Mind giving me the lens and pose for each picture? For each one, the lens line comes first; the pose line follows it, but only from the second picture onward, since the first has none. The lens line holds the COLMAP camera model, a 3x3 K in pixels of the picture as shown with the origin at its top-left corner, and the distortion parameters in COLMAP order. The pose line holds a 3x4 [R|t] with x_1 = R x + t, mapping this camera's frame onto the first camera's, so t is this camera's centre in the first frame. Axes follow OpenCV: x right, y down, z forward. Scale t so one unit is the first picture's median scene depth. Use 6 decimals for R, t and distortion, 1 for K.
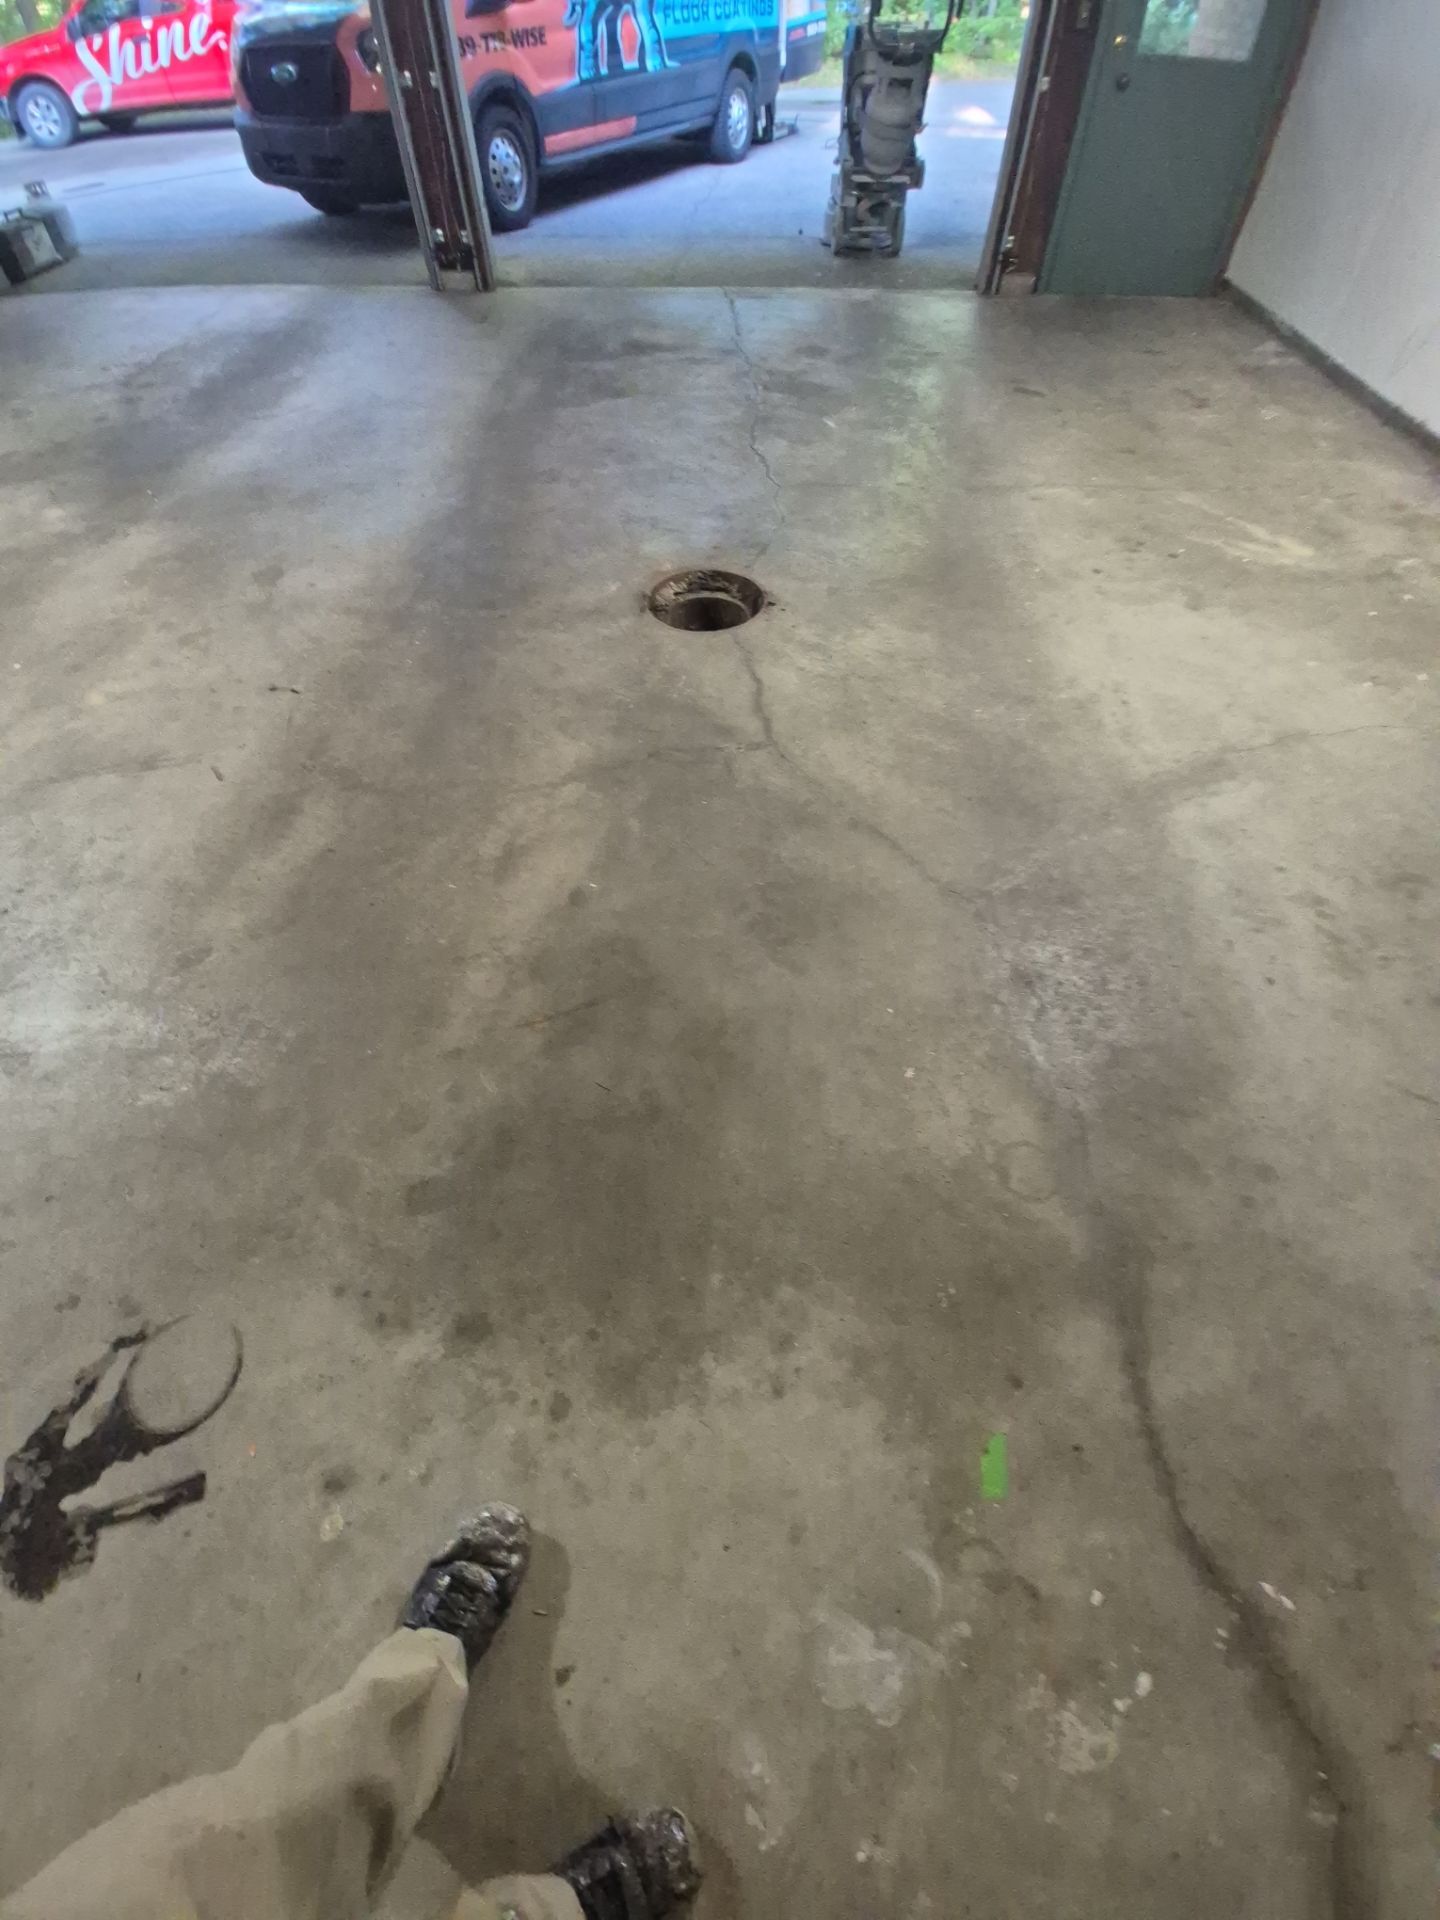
lens RADIAL K [[787.3, 0, 724.8], [0, 787.3, 952.1], [0, 0, 1]] dist [-0.000054, -0.011328]
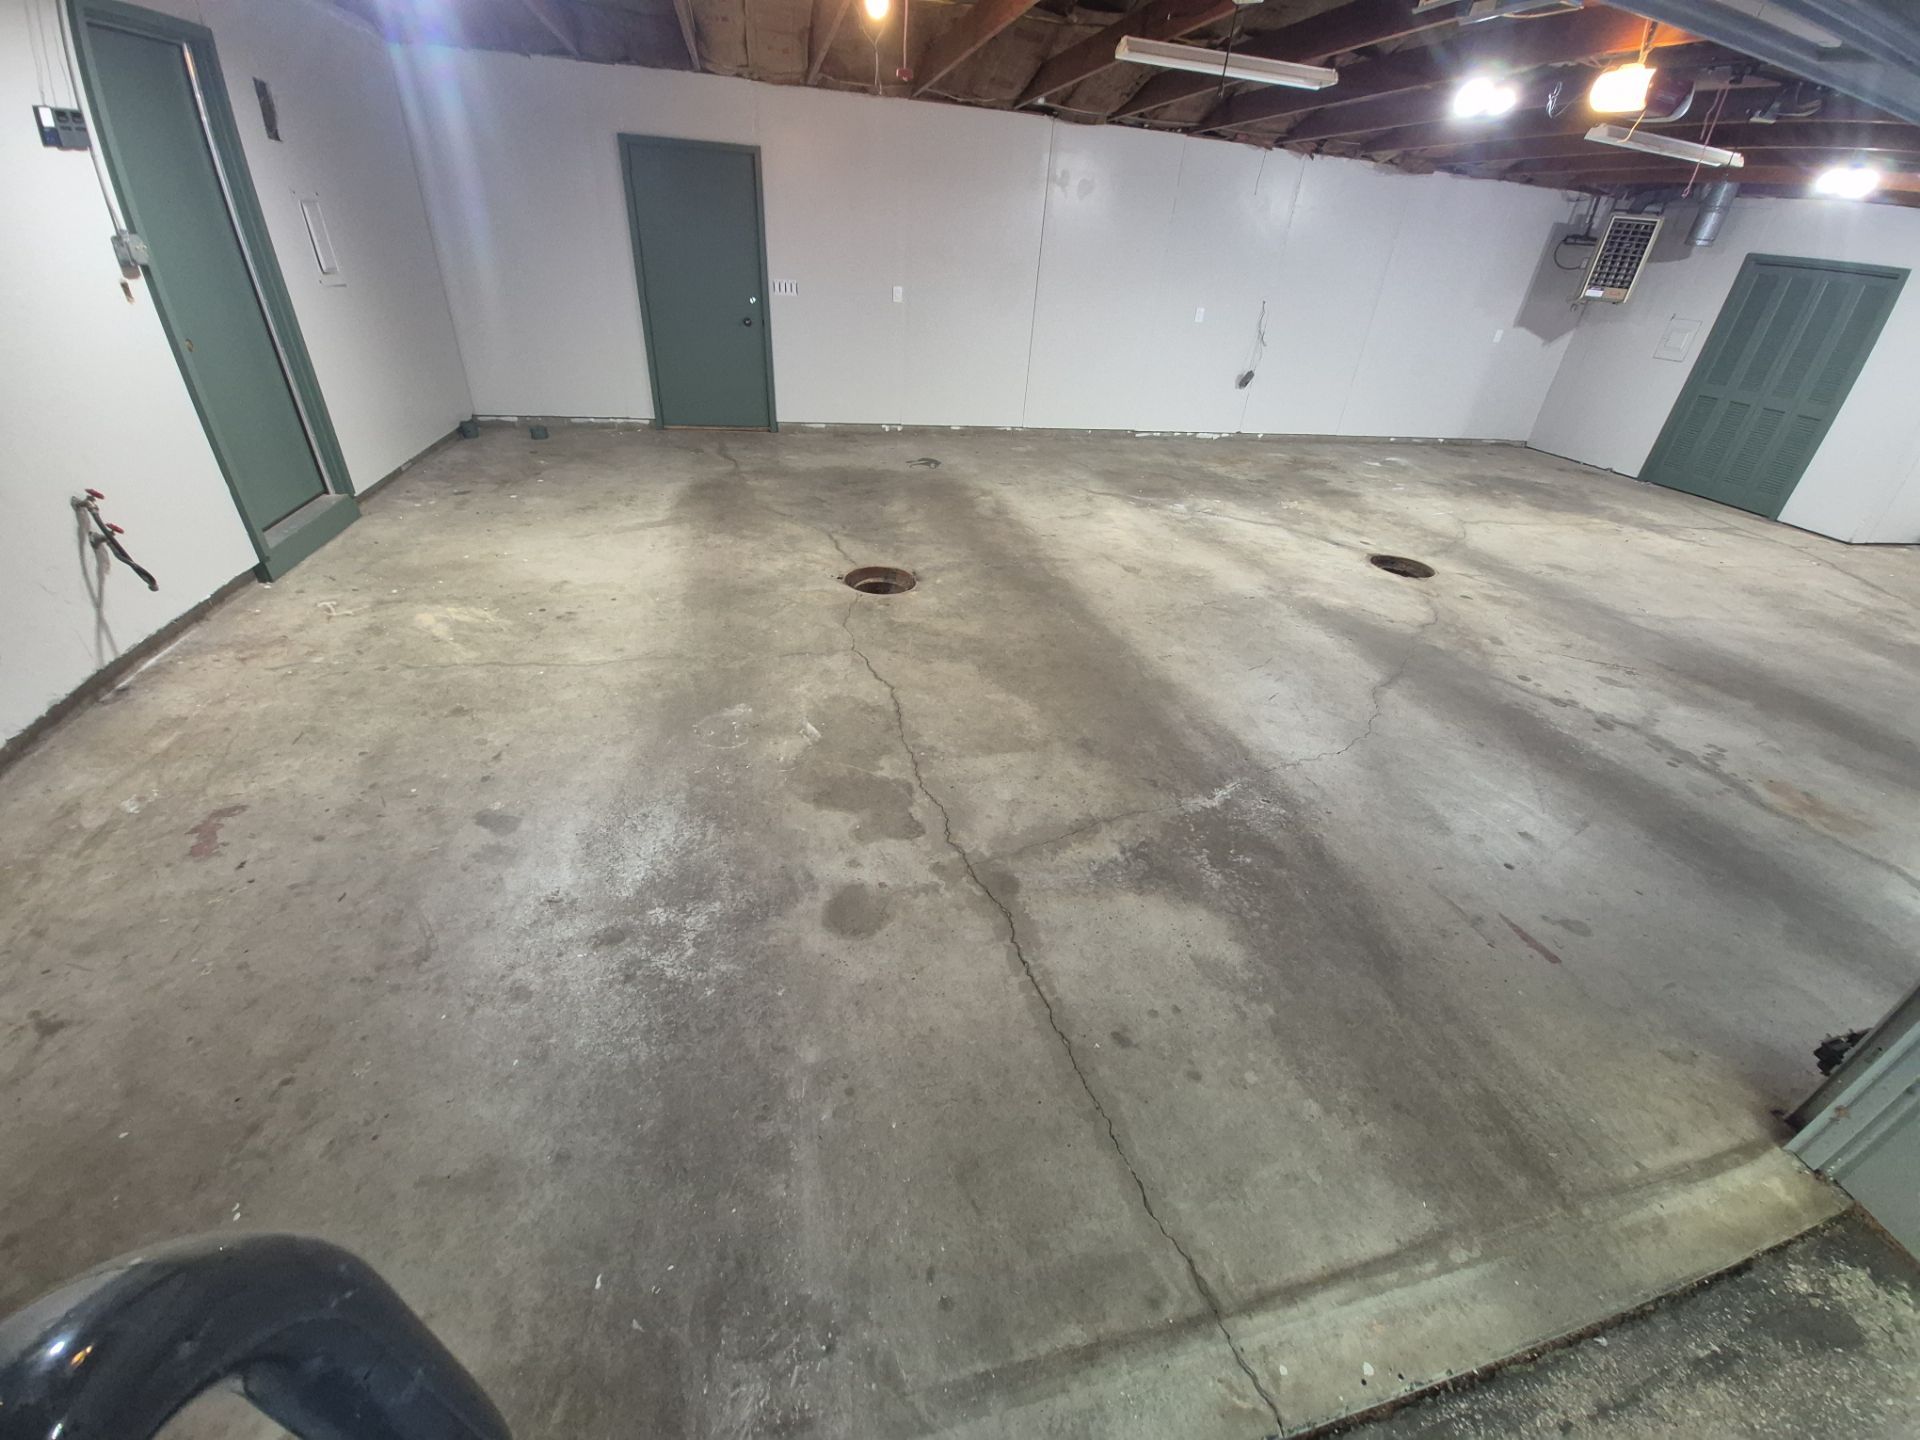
lens RADIAL K [[762.9, 0, 962.0], [0, 762.9, 714.8], [0, 0, 1]] dist [-0.003806, -0.010772]
pose [[-0.960055, 0.086023, -0.266261, 0.460077], [-0.256929, 0.105879, 0.960613, -3.508907], [0.110827, 0.990651, -0.079548, 2.504046]]
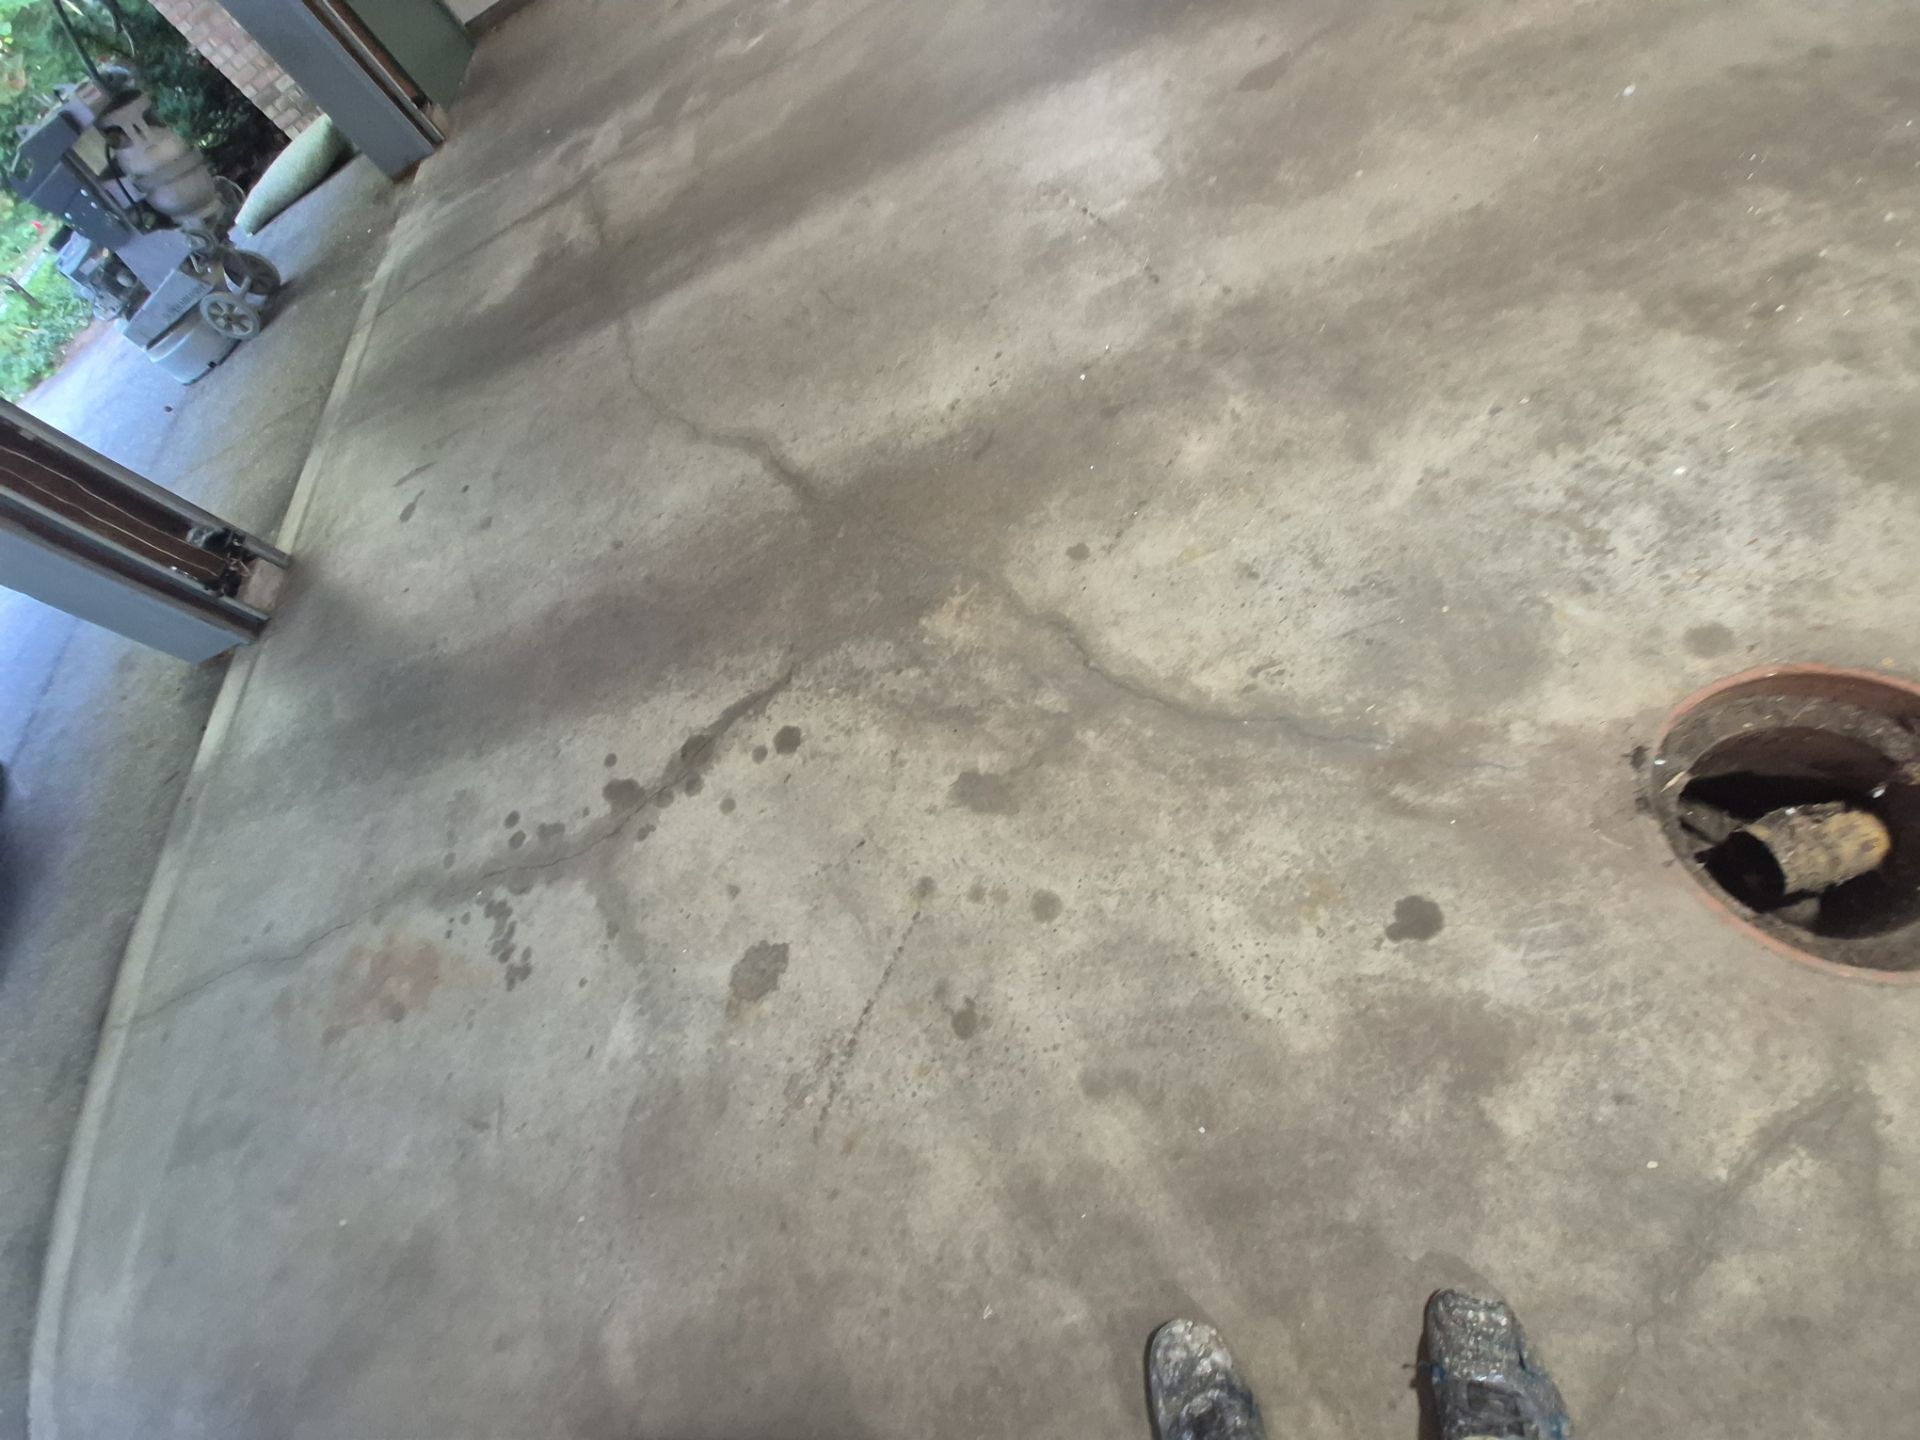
lens RADIAL K [[756.6, 0, 959.4], [0, 756.6, 716.6], [0, 0, 1]] dist [-0.002999, -0.009242]
pose [[-0.183741, -0.855129, 0.484762, -2.462621], [0.944446, -0.016861, 0.328234, -1.763907], [-0.272509, 0.518142, 0.810721, 1.454169]]
